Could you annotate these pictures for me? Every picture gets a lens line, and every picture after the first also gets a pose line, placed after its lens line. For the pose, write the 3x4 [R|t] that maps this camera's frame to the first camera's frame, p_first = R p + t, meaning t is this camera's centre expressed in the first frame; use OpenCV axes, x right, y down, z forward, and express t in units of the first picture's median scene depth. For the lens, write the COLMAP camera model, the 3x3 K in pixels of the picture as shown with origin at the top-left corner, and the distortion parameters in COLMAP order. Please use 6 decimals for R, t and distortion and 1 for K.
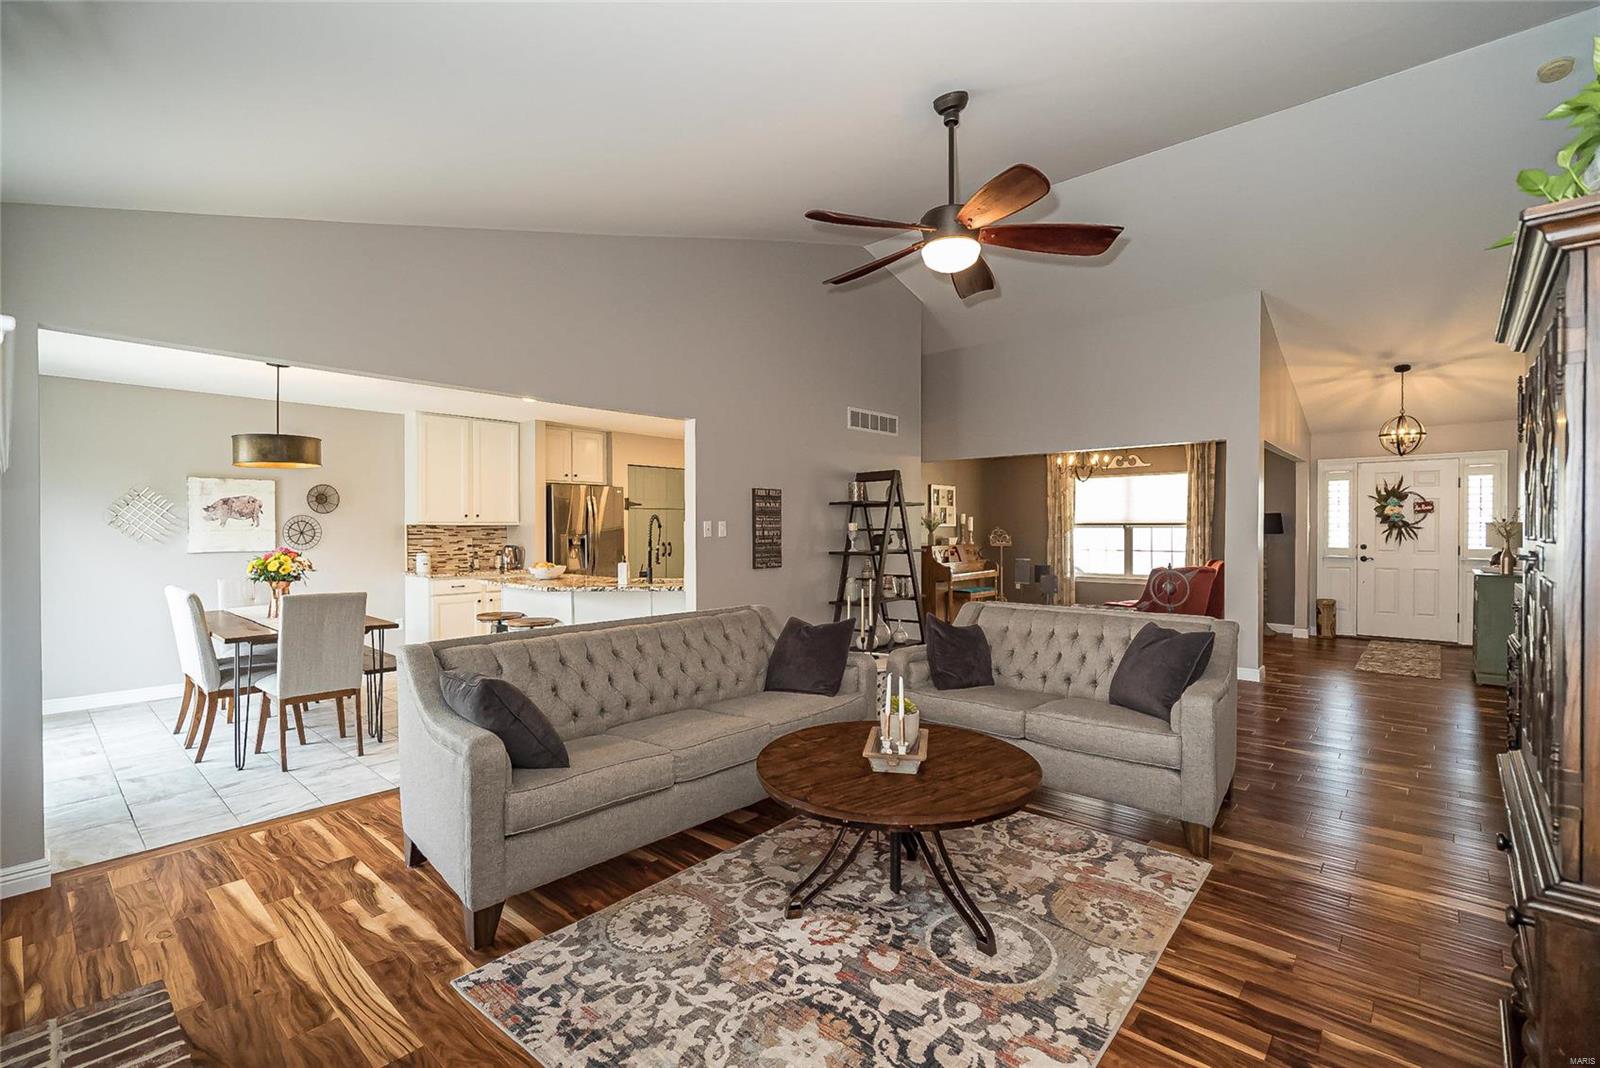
lens RADIAL K [[718.9, 0, 803.3], [0, 718.9, 520.5], [0, 0, 1]] dist [0.001754, 0.000237]
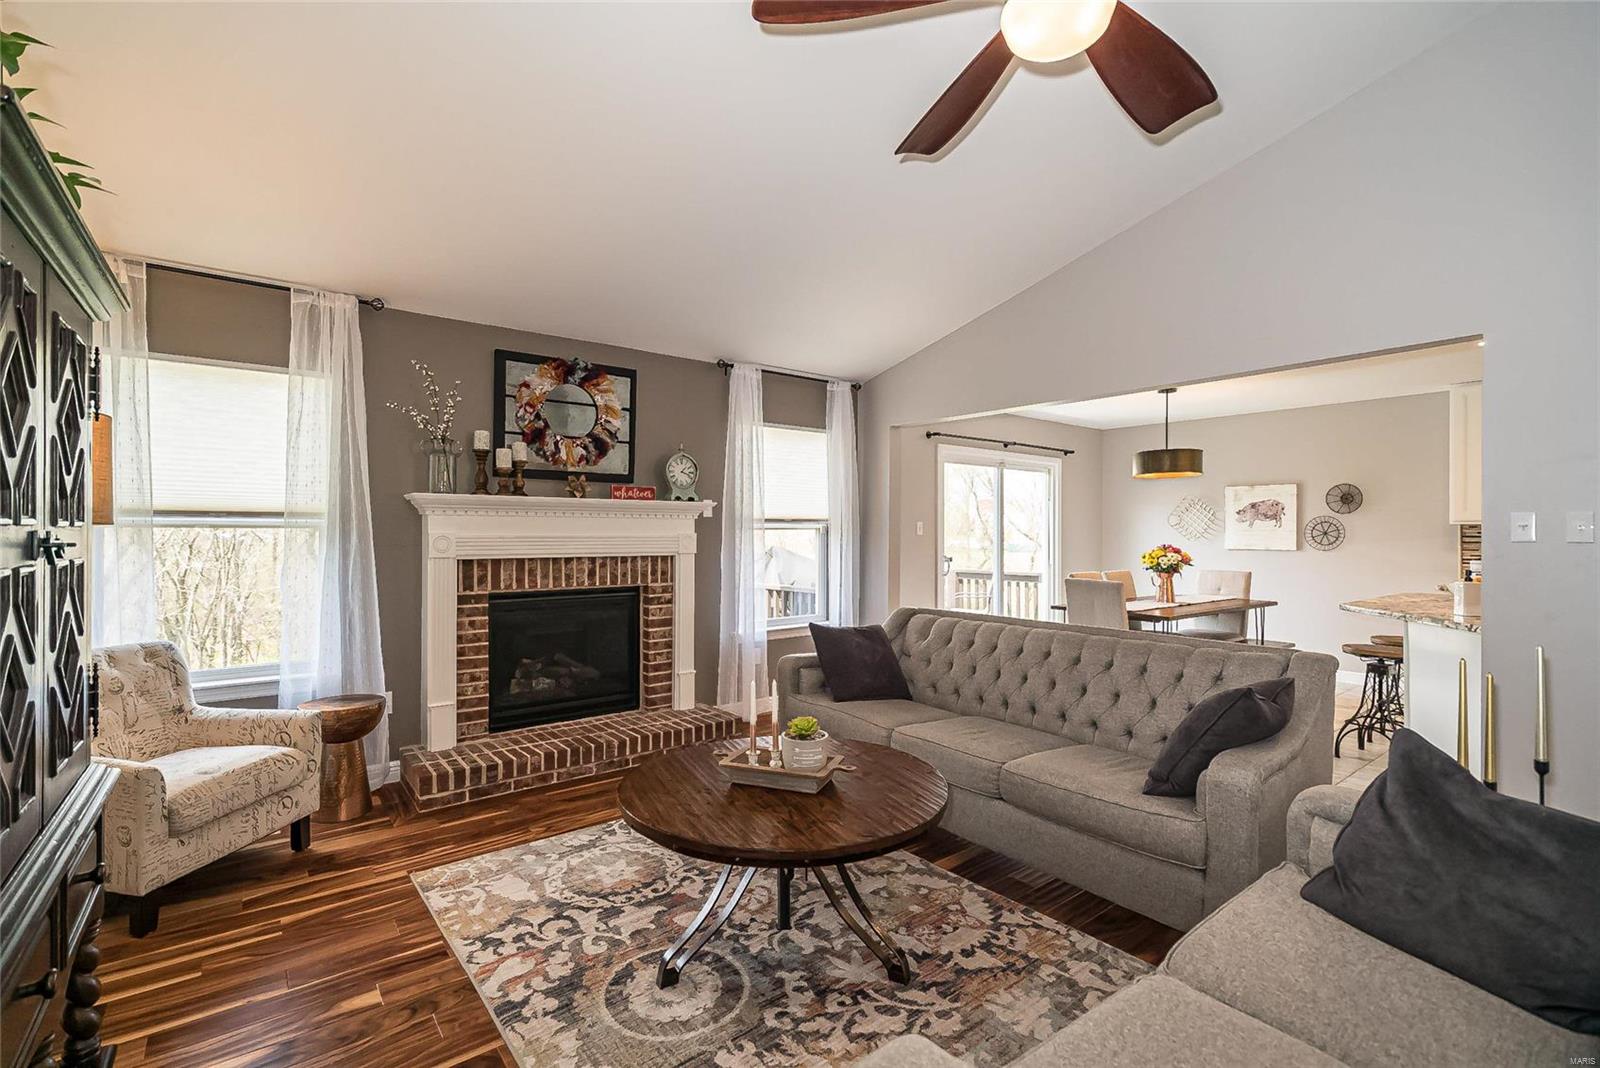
lens RADIAL K [[718.9, 0, 839.1], [0, 718.9, 538.1], [0, 0, 1]] dist [0.001754, 0.000237]
pose [[-0.151208, 0.011092, -0.988440, 1.201721], [0.007134, 0.999923, 0.010130, 0.025584], [0.988476, -0.005519, -0.151275, 1.454990]]
